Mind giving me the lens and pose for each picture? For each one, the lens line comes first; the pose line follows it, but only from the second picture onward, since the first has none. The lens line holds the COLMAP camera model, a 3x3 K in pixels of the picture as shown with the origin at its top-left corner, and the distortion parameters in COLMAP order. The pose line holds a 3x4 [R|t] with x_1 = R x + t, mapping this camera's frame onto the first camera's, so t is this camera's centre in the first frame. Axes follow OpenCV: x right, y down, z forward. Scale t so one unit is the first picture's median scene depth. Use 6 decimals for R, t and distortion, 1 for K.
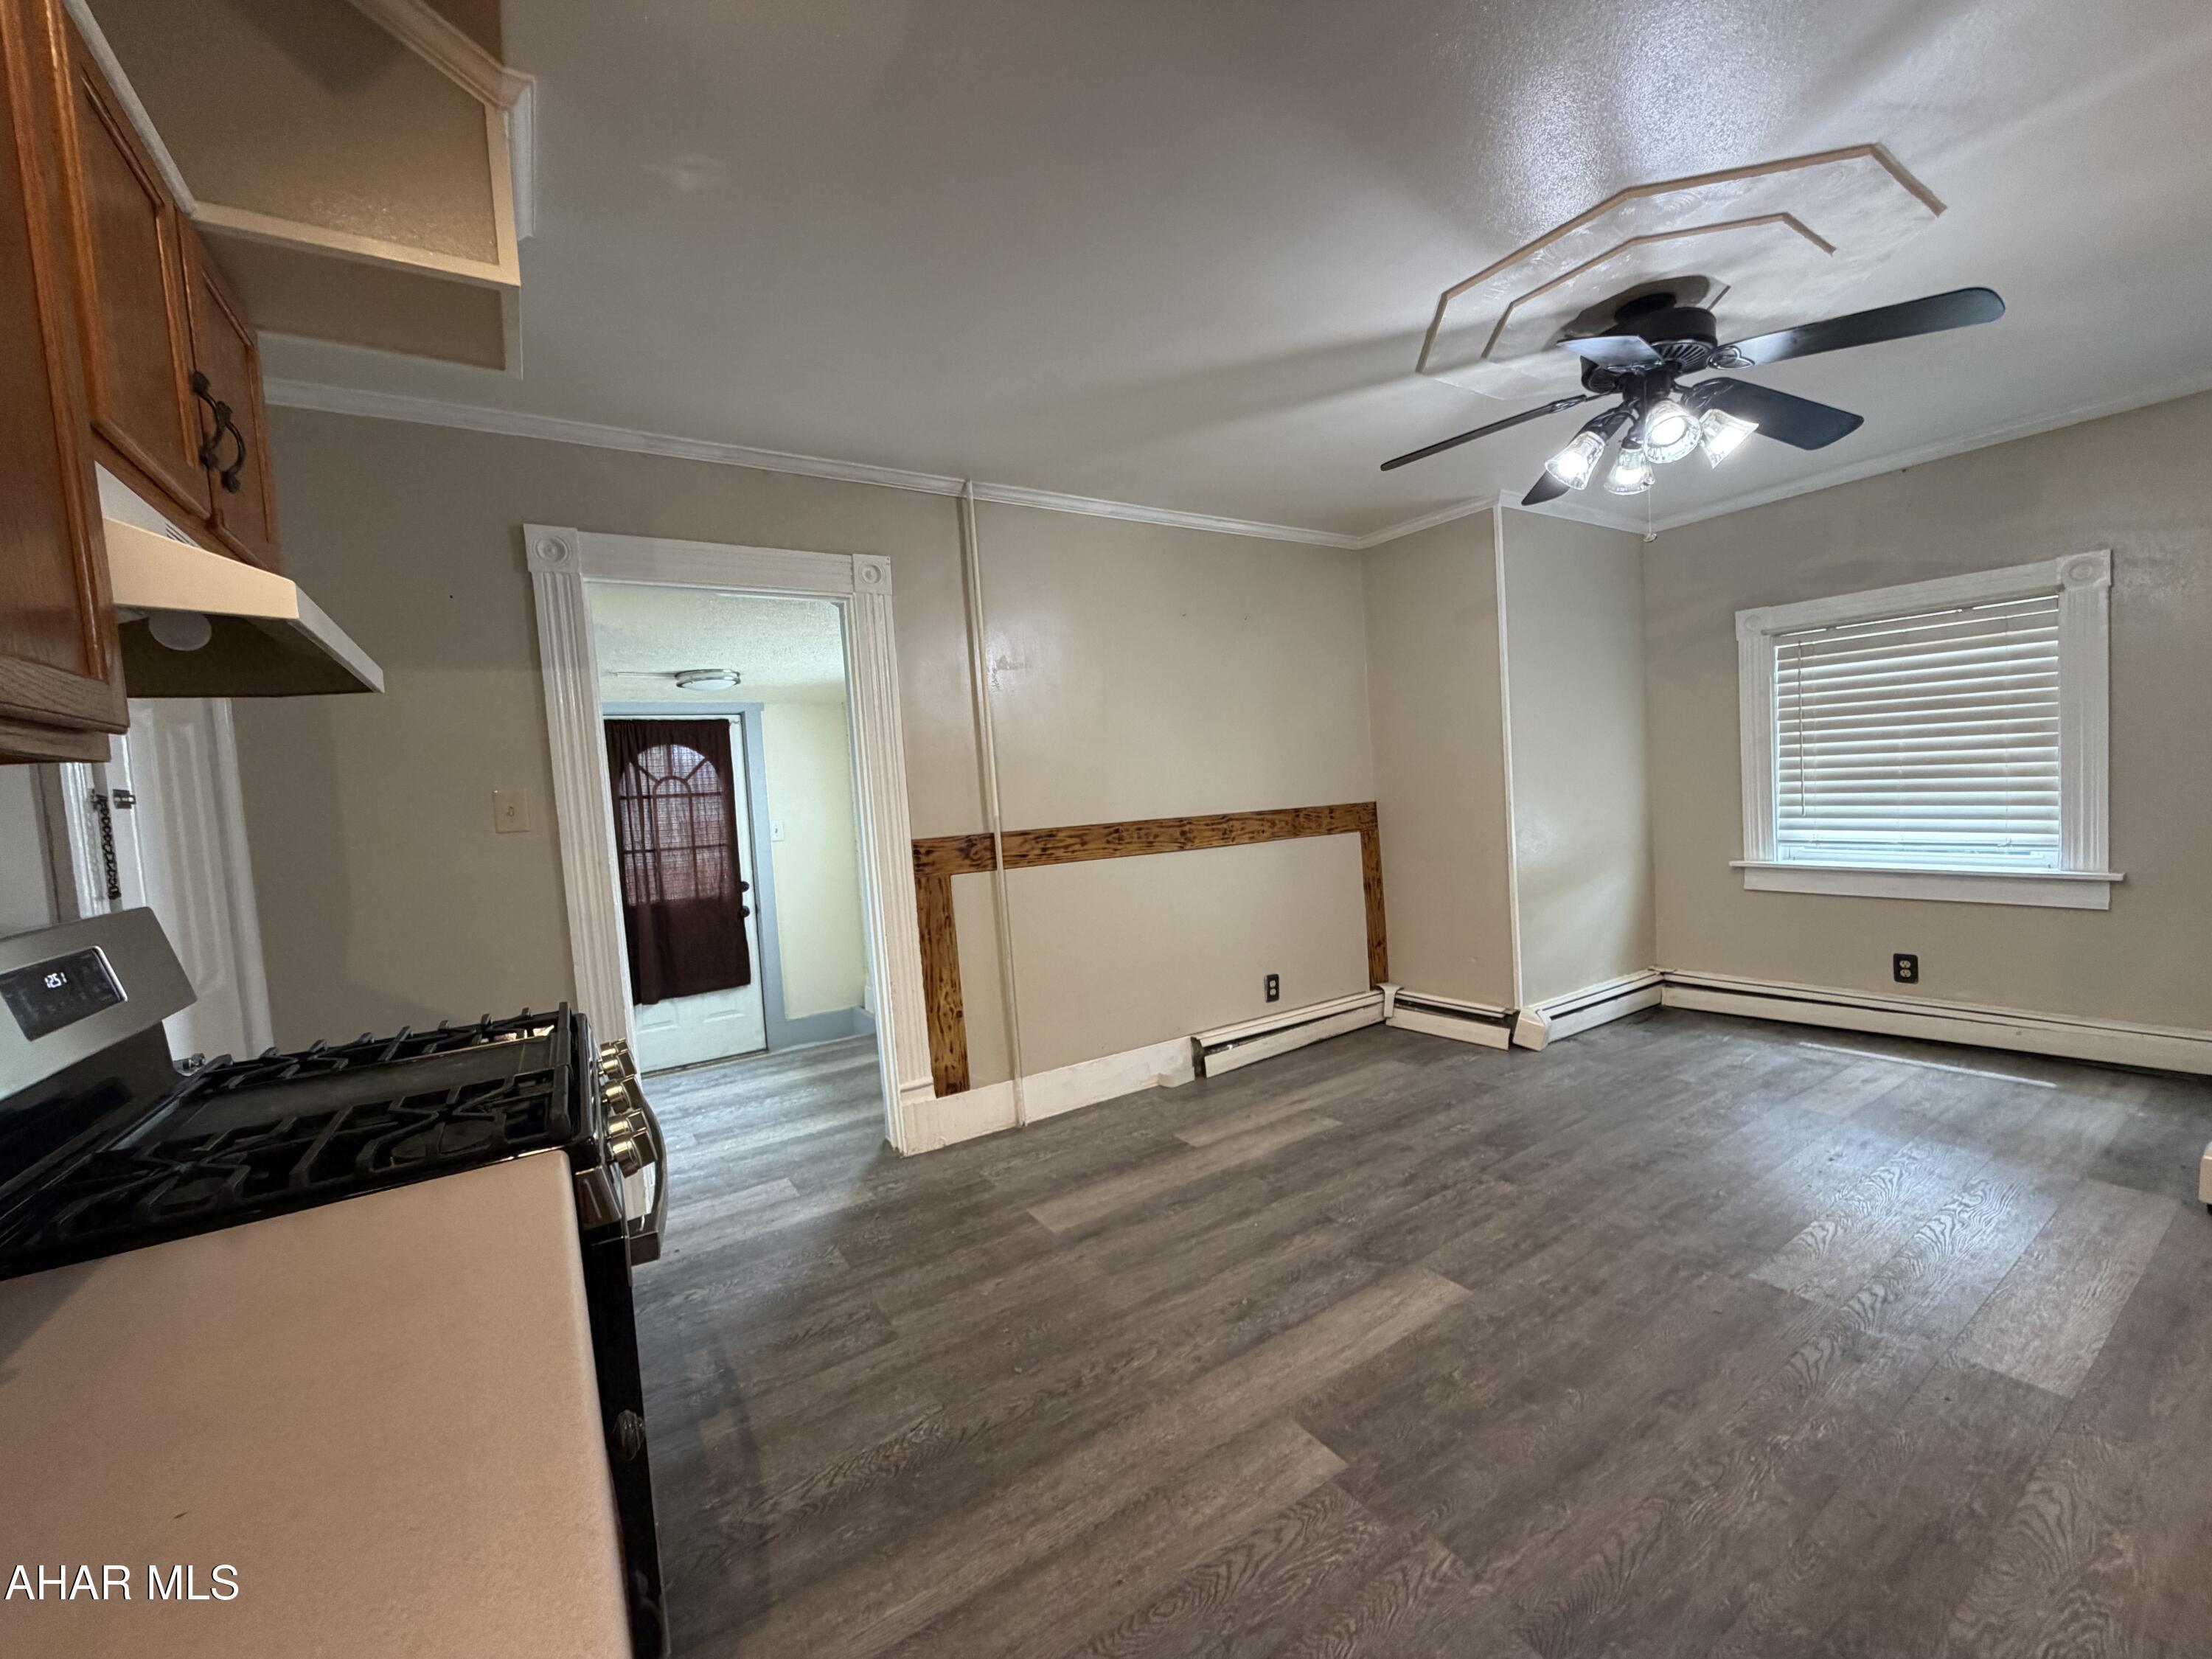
lens RADIAL K [[882.2, 0, 1099.4], [0, 882.2, 835.8], [0, 0, 1]] dist [-0.001914, 0.000448]
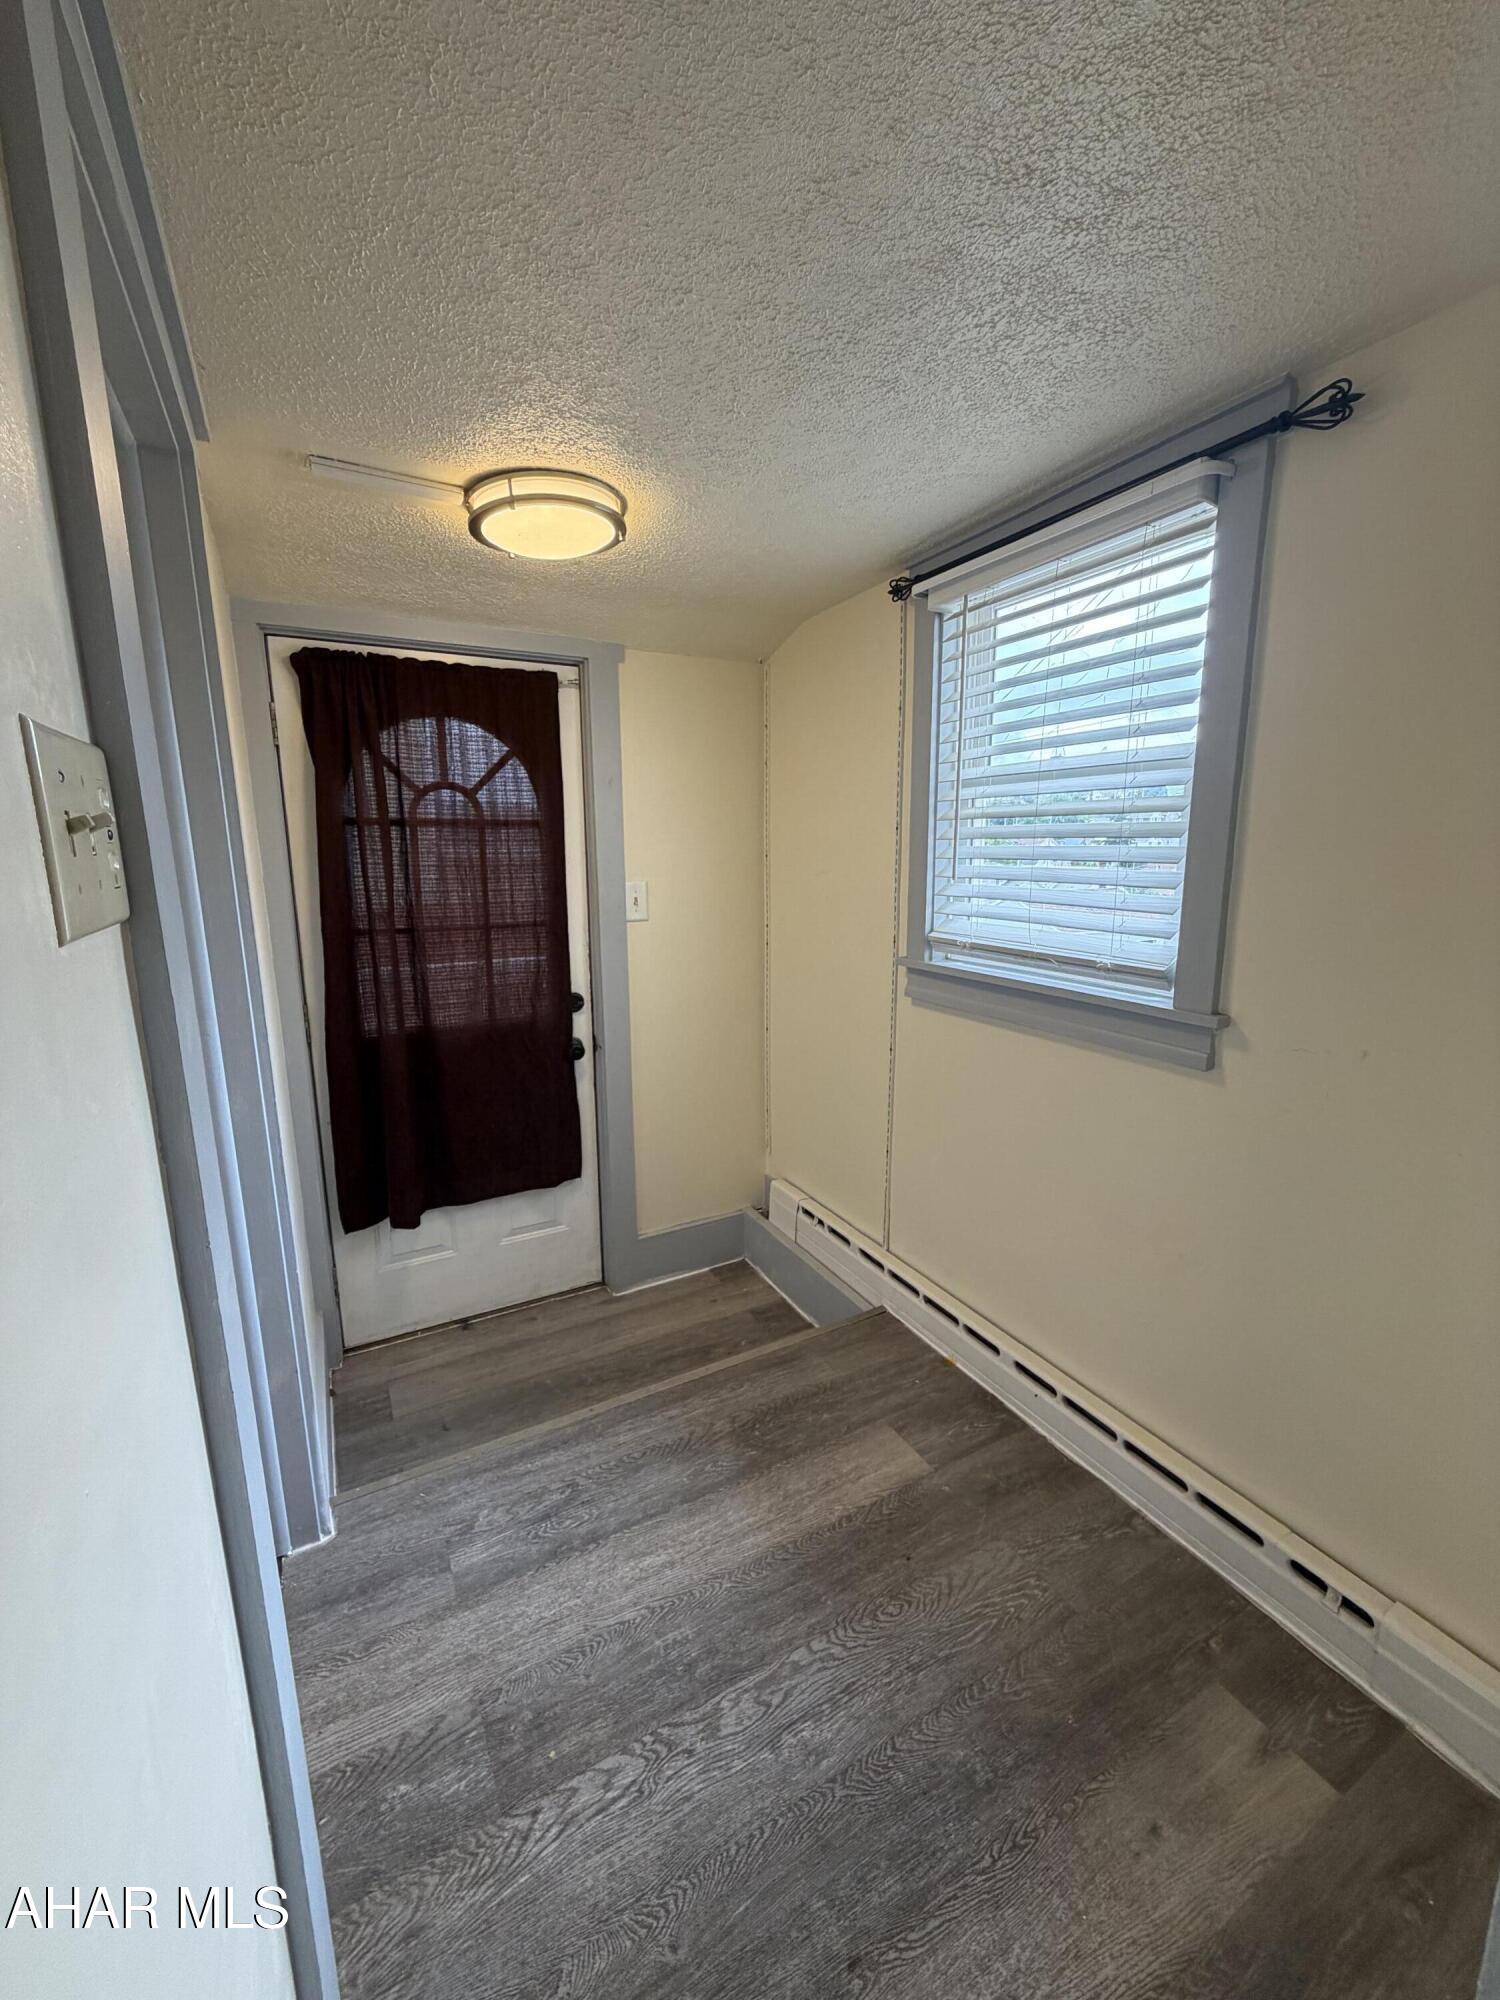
lens RADIAL K [[797.7, 0, 759.7], [0, 797.7, 990.3], [0, 0, 1]] dist [-0.001914, 0.000448]
pose [[0.996425, 0.068961, -0.048795, -0.277584], [-0.061585, 0.988347, 0.139205, -0.025452], [0.057826, -0.135703, 0.989061, 0.546940]]
